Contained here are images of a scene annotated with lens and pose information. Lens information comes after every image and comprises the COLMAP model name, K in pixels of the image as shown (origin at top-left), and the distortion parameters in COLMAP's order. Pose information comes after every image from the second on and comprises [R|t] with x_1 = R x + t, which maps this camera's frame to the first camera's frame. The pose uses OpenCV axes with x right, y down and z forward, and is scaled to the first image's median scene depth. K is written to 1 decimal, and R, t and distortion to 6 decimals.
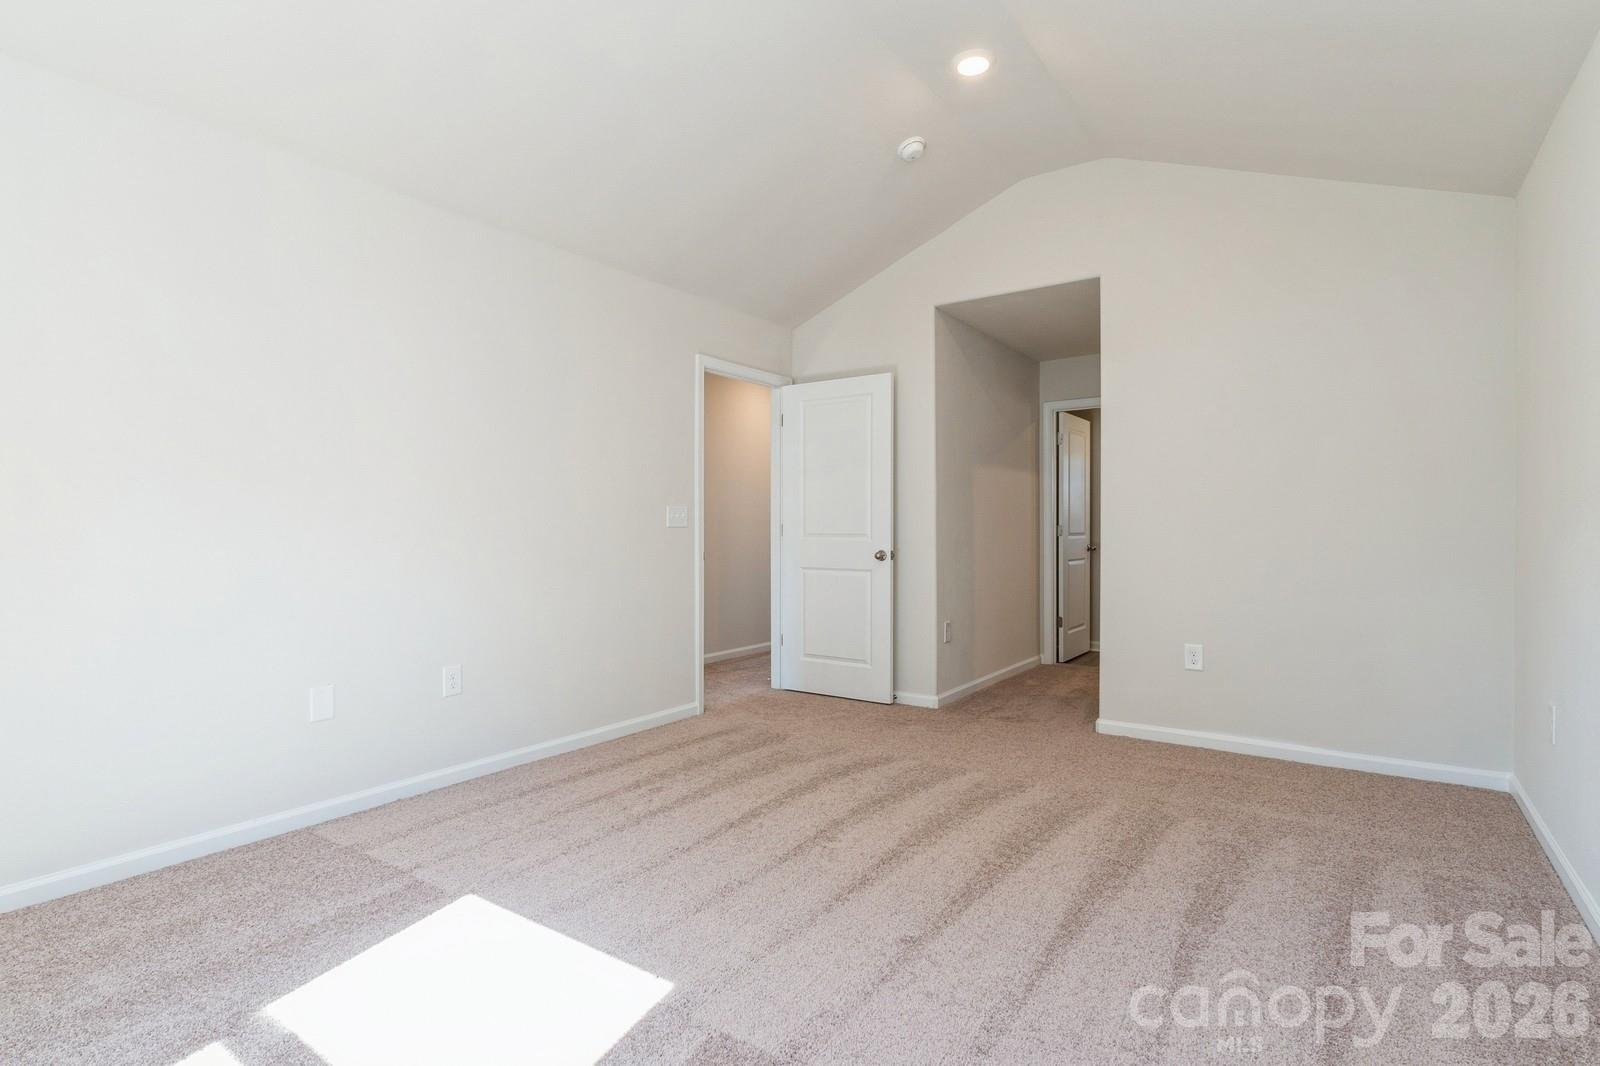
lens RADIAL K [[804.0, 0, 795.3], [0, 804.0, 533.6], [0, 0, 1]] dist [0.018459, -0.002255]
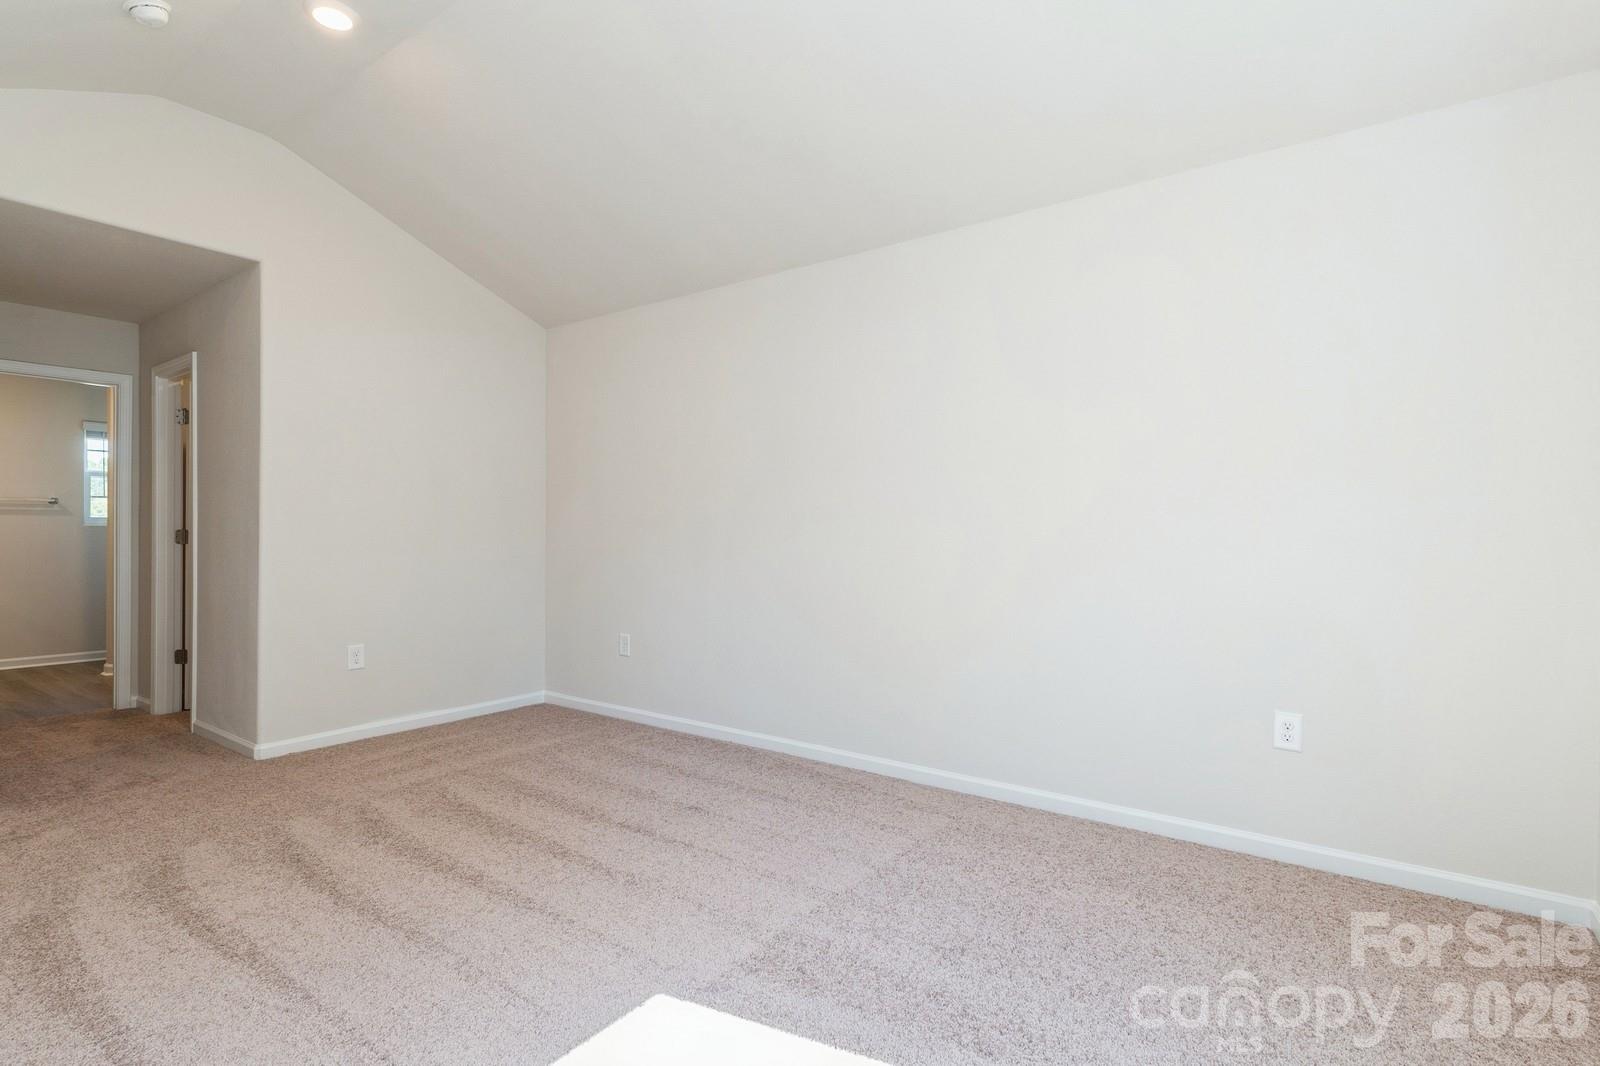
lens RADIAL K [[804.0, 0, 802.2], [0, 804.0, 537.8], [0, 0, 1]] dist [0.018459, -0.002255]
pose [[-0.004433, -0.001279, 0.999989, -0.678853], [0.002993, 0.999995, 0.001293, -0.004441], [-0.999986, 0.002999, -0.004430, 0.488043]]
